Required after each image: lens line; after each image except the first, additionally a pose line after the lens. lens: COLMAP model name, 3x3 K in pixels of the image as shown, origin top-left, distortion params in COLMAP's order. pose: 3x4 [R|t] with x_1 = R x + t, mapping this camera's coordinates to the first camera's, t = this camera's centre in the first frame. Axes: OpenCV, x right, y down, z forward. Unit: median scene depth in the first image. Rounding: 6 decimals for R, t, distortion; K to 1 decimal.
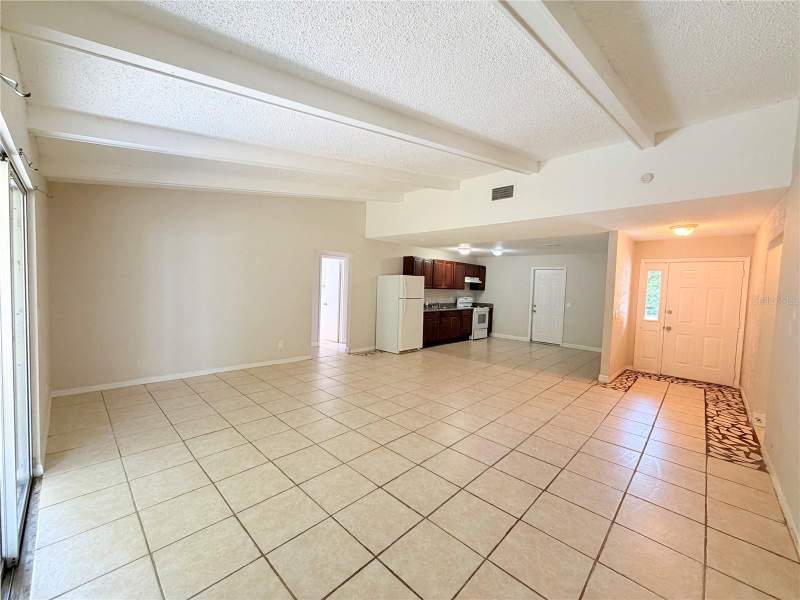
lens RADIAL K [[318.0, 0, 398.2], [0, 318.0, 302.2], [0, 0, 1]] dist [-0.001111, -0.000177]
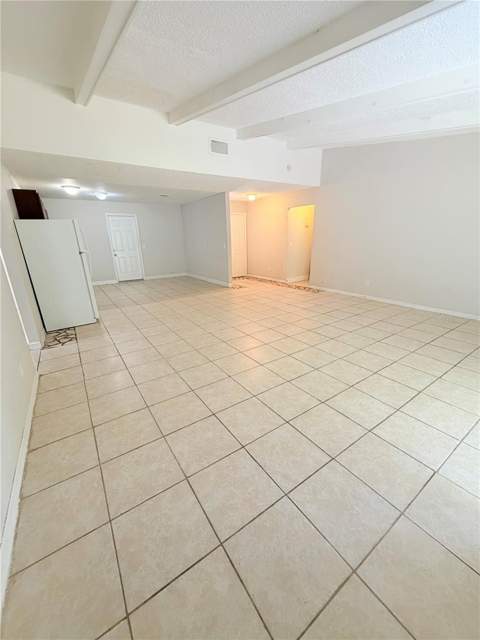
lens RADIAL K [[254.4, 0, 240.0], [0, 254.4, 320.0], [0, 0, 1]] dist [-0.001111, -0.000177]
pose [[0.203831, -0.346496, 0.915638, -0.490472], [0.078321, 0.938047, 0.337540, -0.033040], [-0.975868, 0.002913, 0.218341, 0.464230]]
